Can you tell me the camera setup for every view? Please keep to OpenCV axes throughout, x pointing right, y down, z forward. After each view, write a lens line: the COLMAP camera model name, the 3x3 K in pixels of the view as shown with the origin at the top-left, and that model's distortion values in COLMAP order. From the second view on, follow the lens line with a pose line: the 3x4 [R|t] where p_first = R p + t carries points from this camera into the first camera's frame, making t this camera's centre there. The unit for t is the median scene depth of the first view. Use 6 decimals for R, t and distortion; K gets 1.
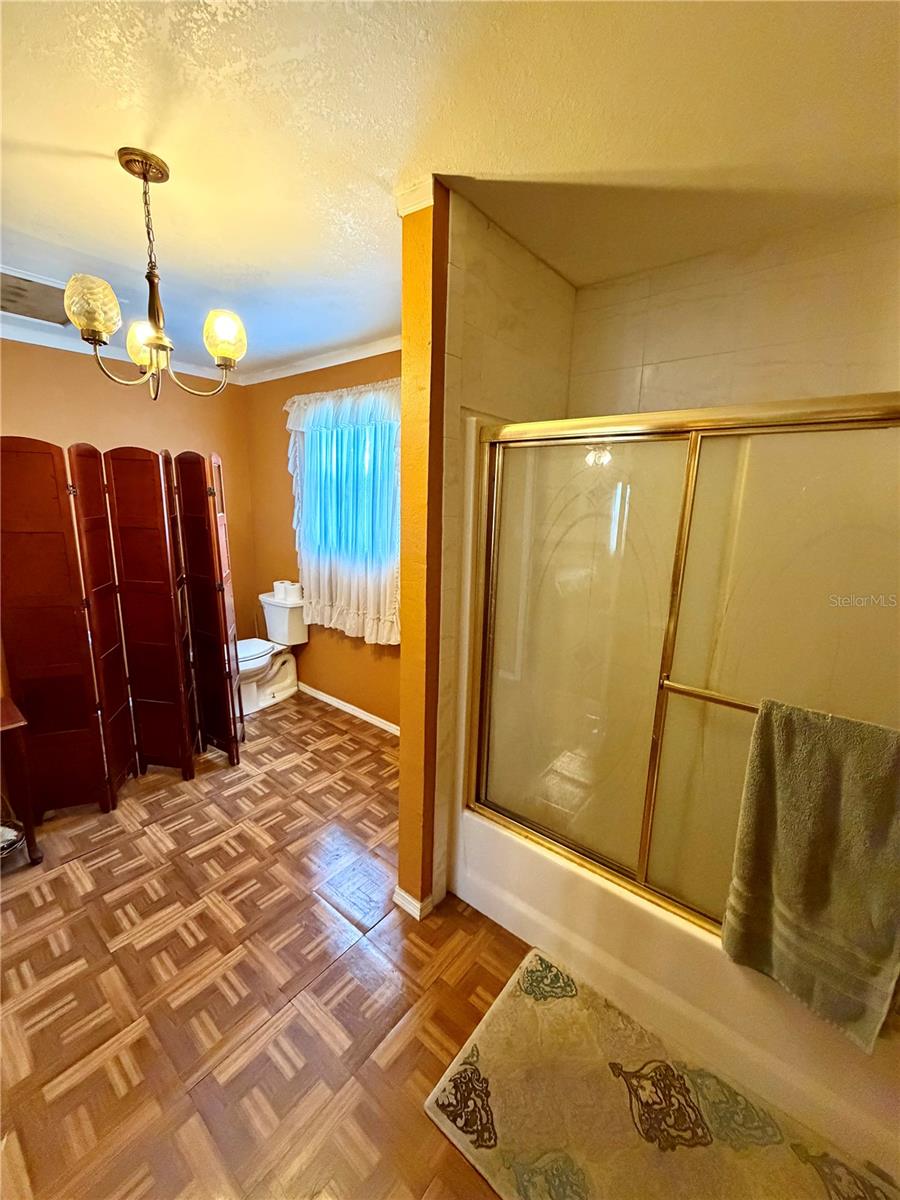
lens RADIAL K [[478.0, 0, 450.5], [0, 478.0, 596.9], [0, 0, 1]] dist [-0.002354, 0.000610]
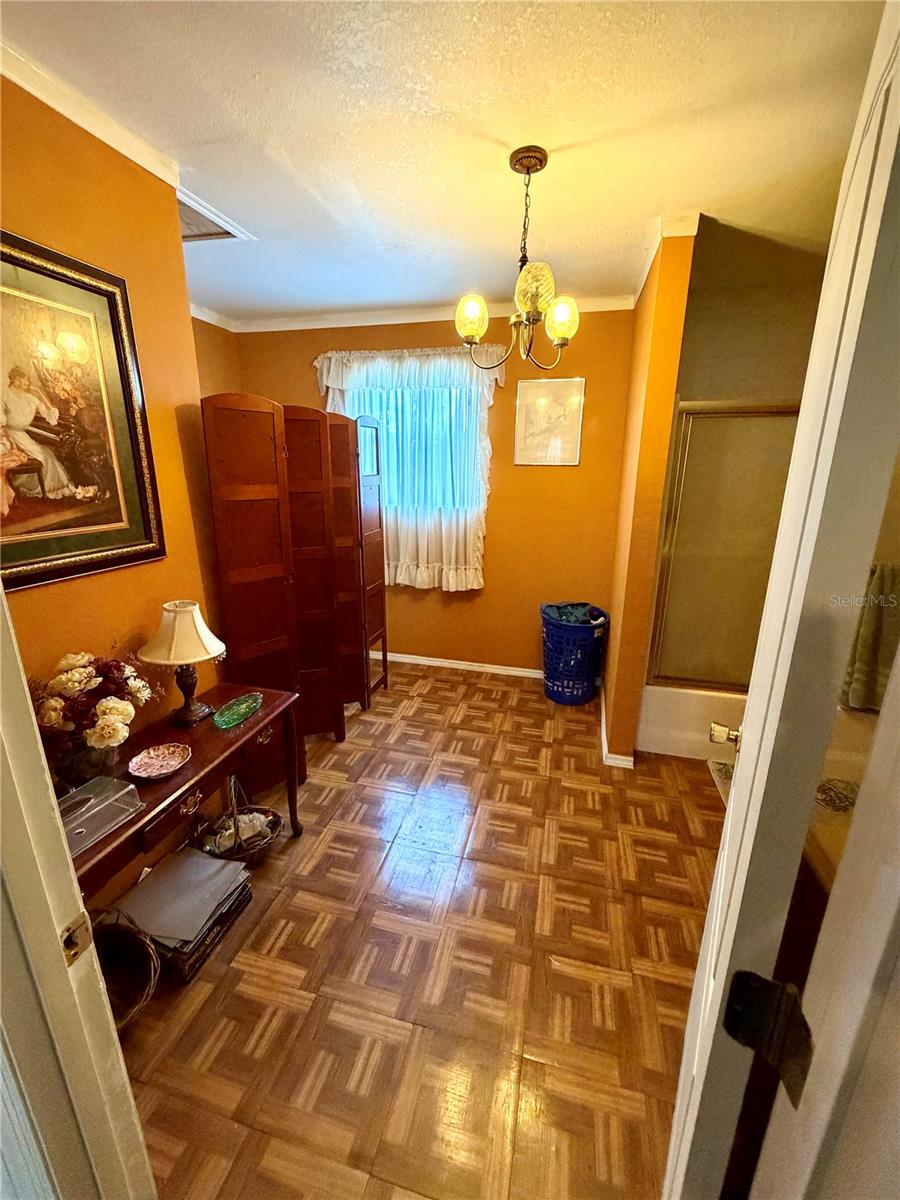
lens RADIAL K [[478.0, 0, 449.3], [0, 478.0, 596.9], [0, 0, 1]] dist [-0.002354, 0.000610]
pose [[0.909081, -0.132030, 0.395146, -0.925592], [0.099943, 0.989873, 0.100815, -0.002487], [-0.404455, -0.052157, 0.913070, -0.013501]]
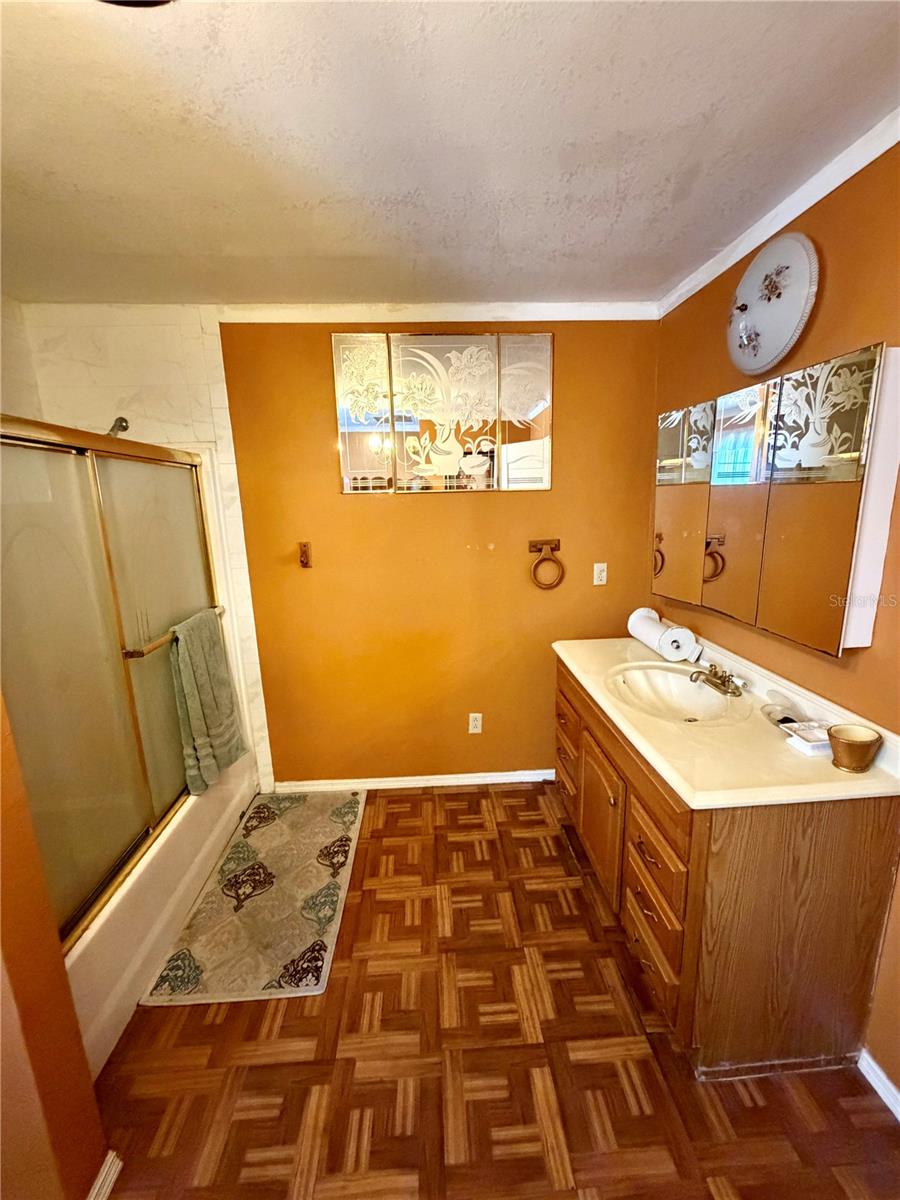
lens RADIAL K [[478.0, 0, 454.0], [0, 478.0, 594.6], [0, 0, 1]] dist [-0.002354, 0.000610]
pose [[-0.675221, -0.155268, 0.721088, -0.648383], [0.156934, 0.924971, 0.346121, -0.174265], [-0.720728, 0.346872, -0.600193, 0.720191]]
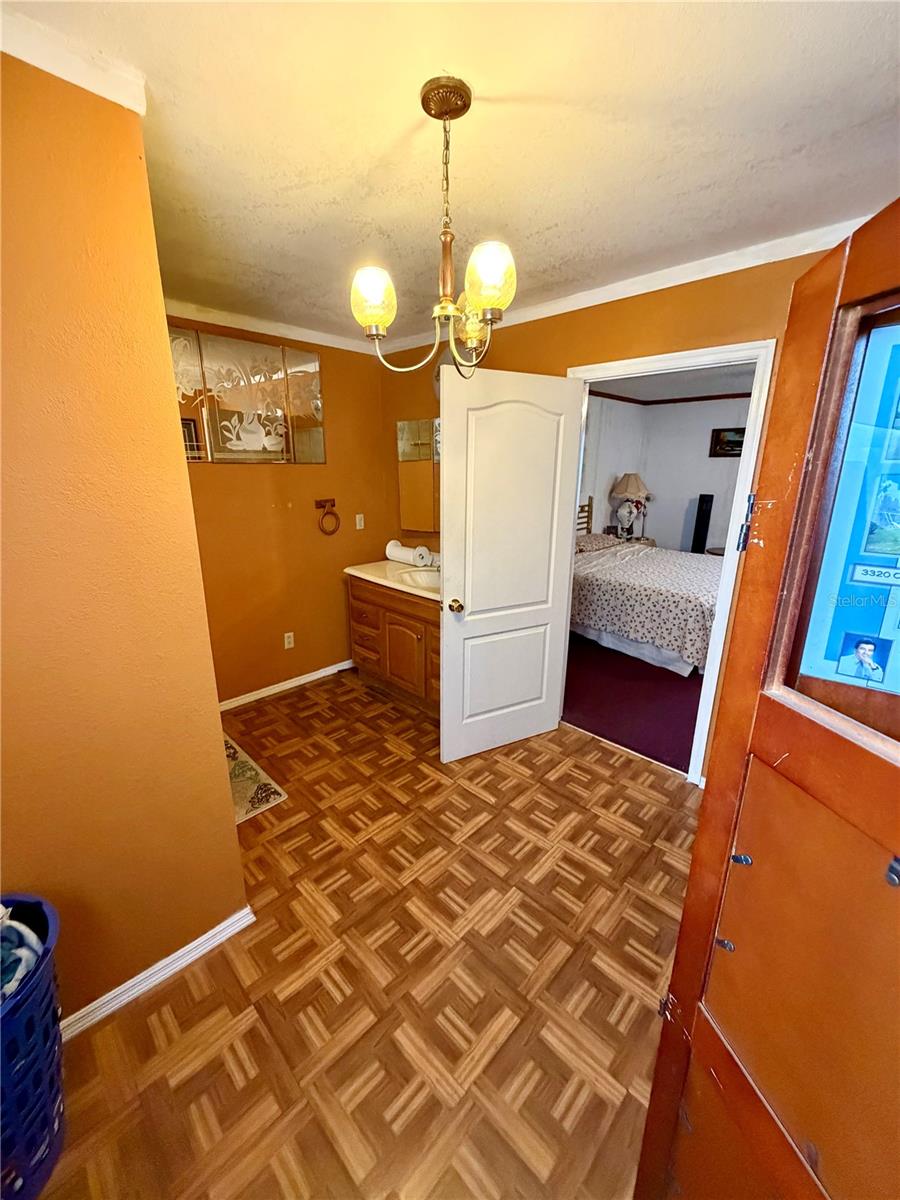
lens RADIAL K [[478.0, 0, 448.2], [0, 478.0, 592.6], [0, 0, 1]] dist [-0.002354, 0.000610]
pose [[-0.995141, -0.053080, 0.082922, -0.507927], [-0.009993, 0.892331, 0.451271, -0.330186], [-0.097947, 0.448250, -0.888526, 1.423368]]
